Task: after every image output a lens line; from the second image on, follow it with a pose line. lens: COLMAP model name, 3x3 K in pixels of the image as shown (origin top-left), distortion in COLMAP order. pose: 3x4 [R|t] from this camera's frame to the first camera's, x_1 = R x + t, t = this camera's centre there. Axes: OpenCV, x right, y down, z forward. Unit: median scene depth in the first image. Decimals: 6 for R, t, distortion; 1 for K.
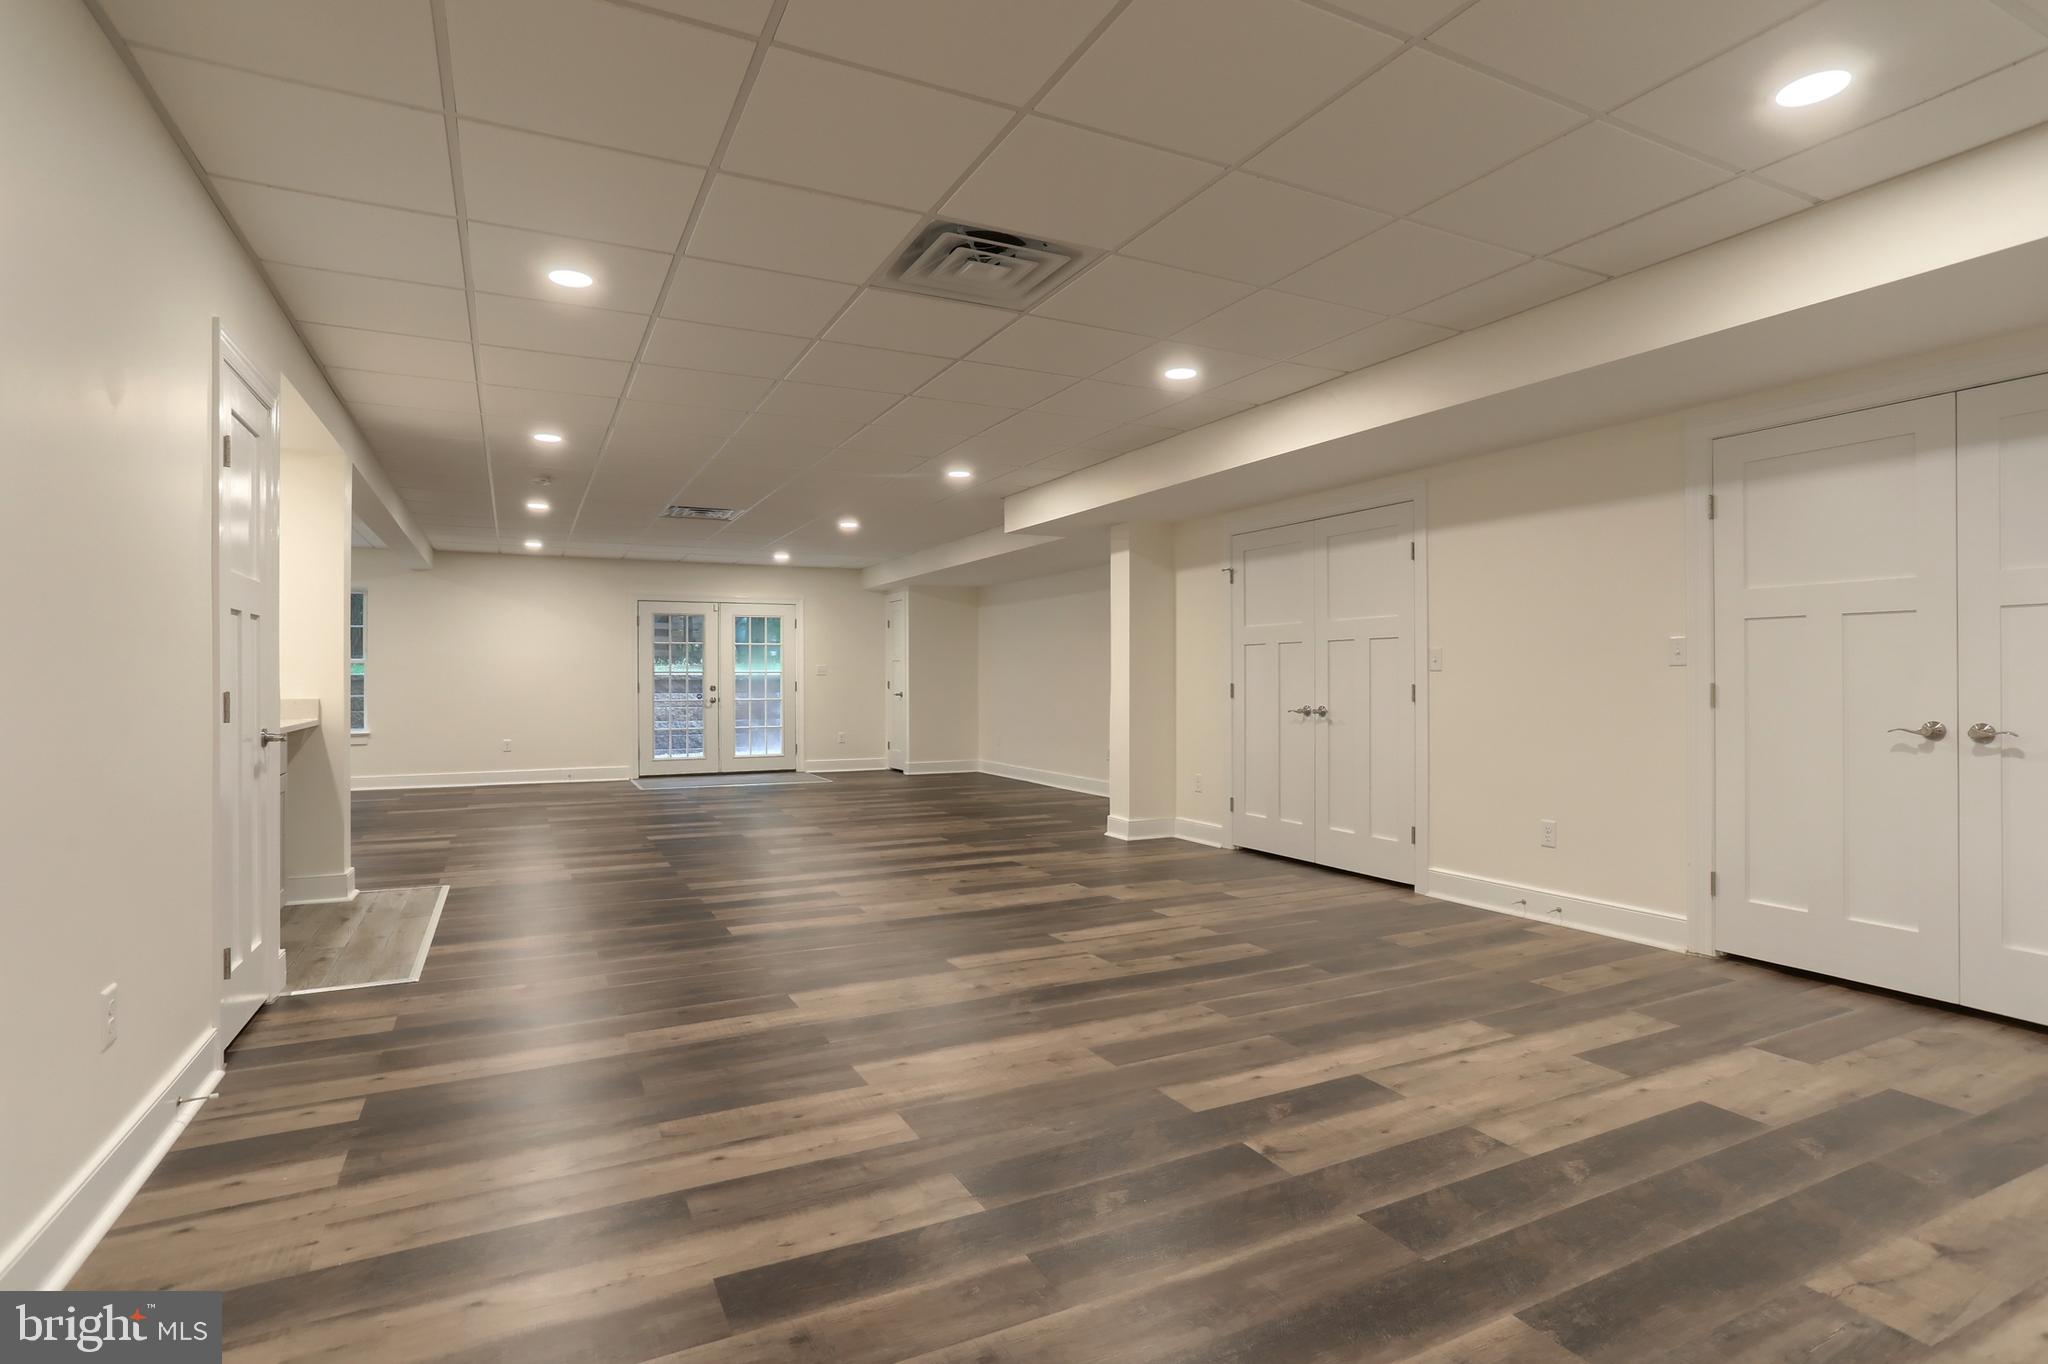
lens RADIAL K [[1018.5, 0, 1031.9], [0, 1018.5, 677.2], [0, 0, 1]] dist [-0.057999, 0.036680]
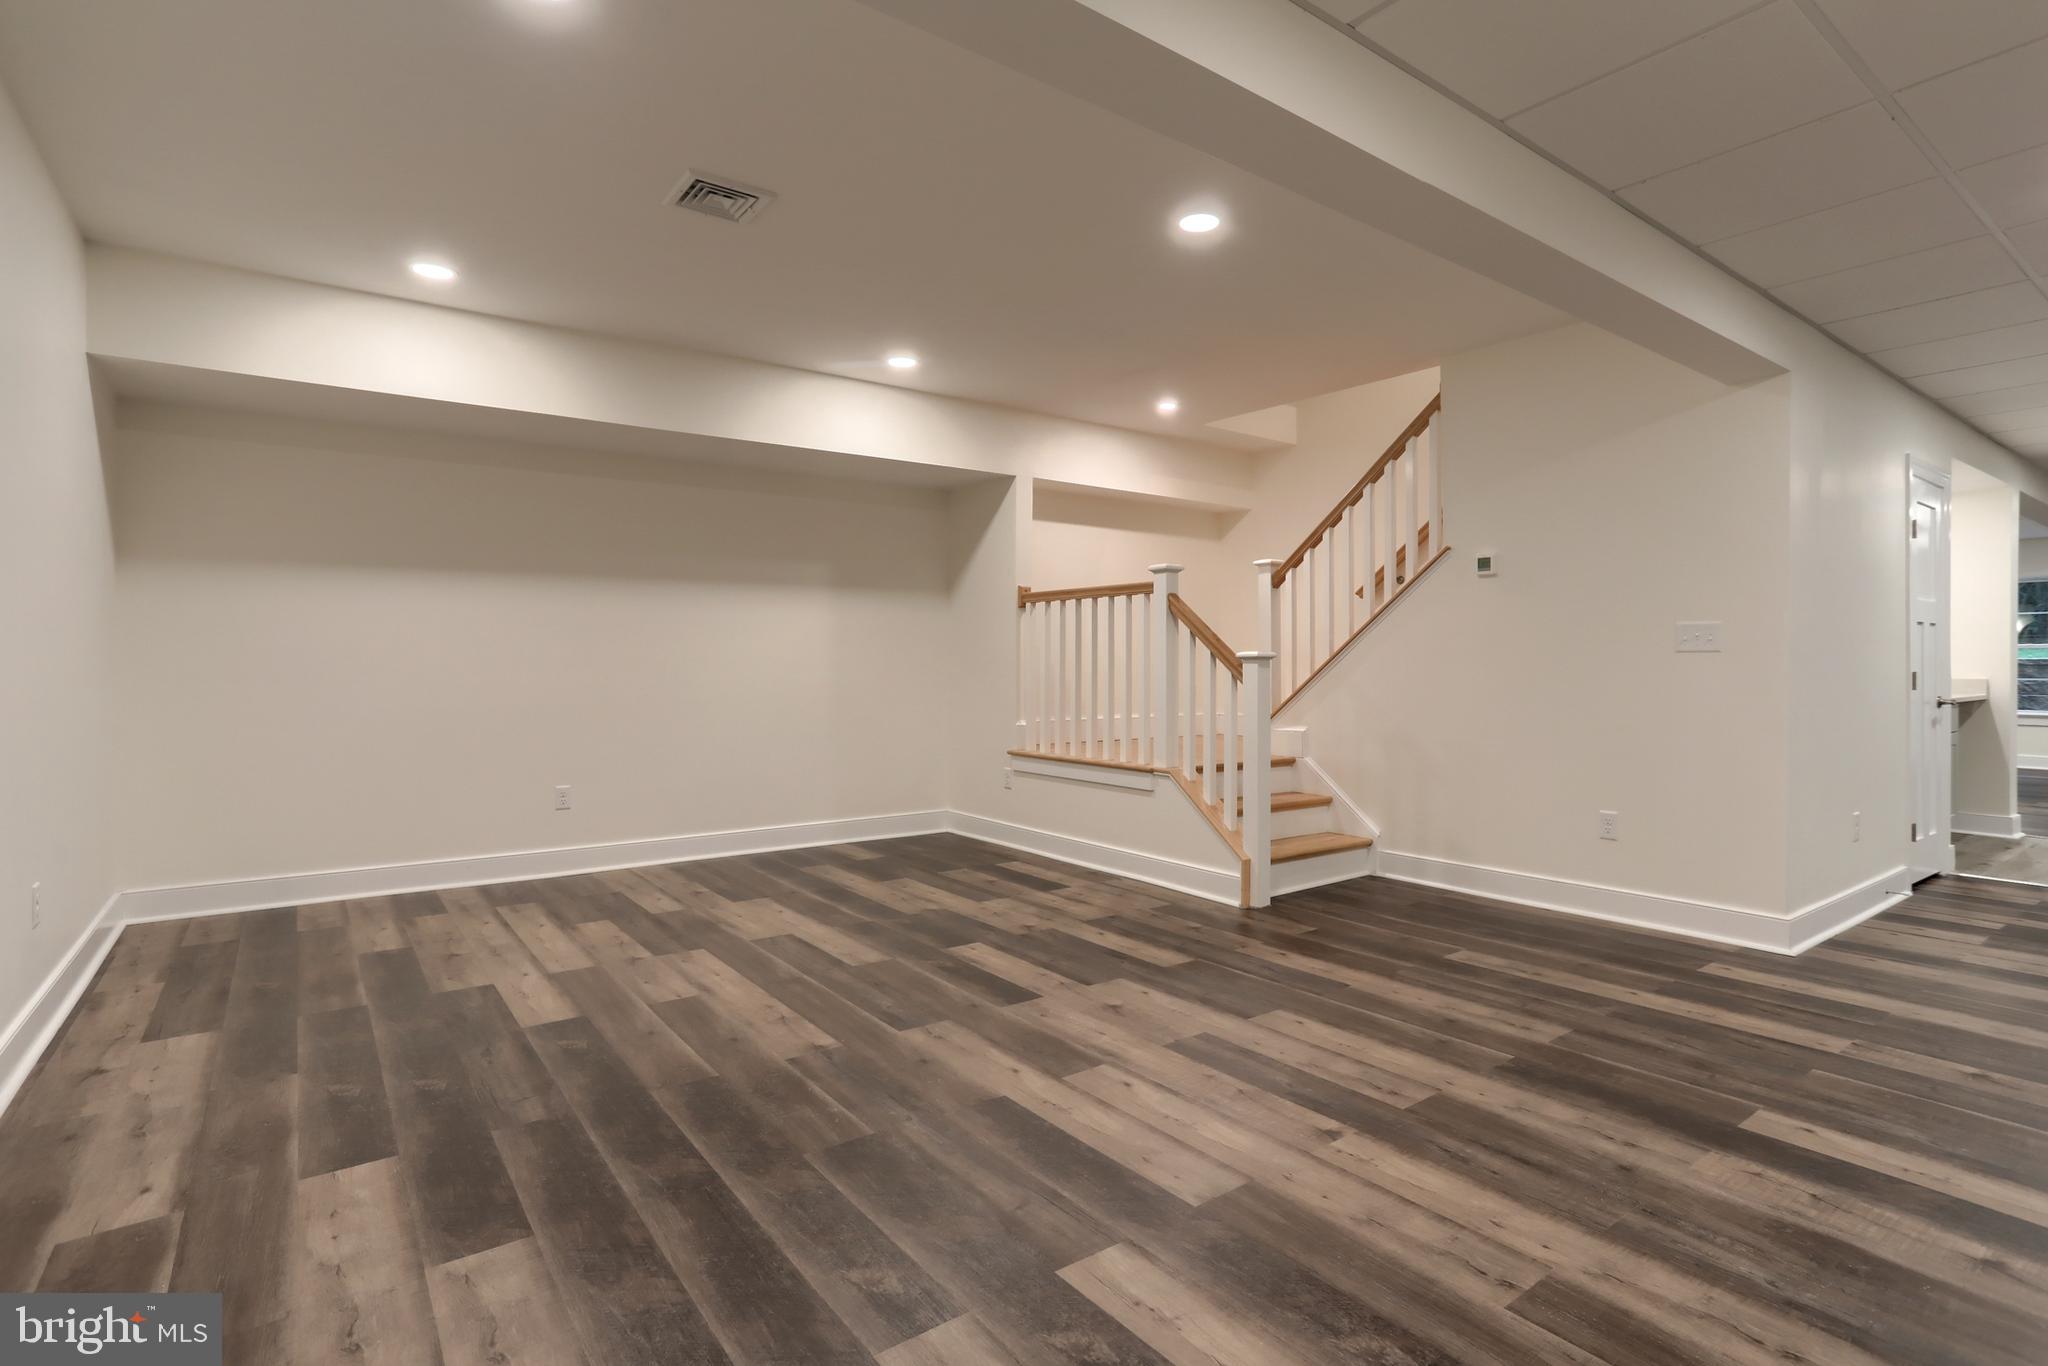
lens RADIAL K [[1007.8, 0, 1086.2], [0, 1007.8, 670.8], [0, 0, 1]] dist [-0.057145, 0.048922]
pose [[0.196874, 0.005846, -0.980411, 0.483136], [0.000362, 0.999982, 0.006035, 0.002709], [0.980429, -0.001543, 0.196868, -0.606988]]
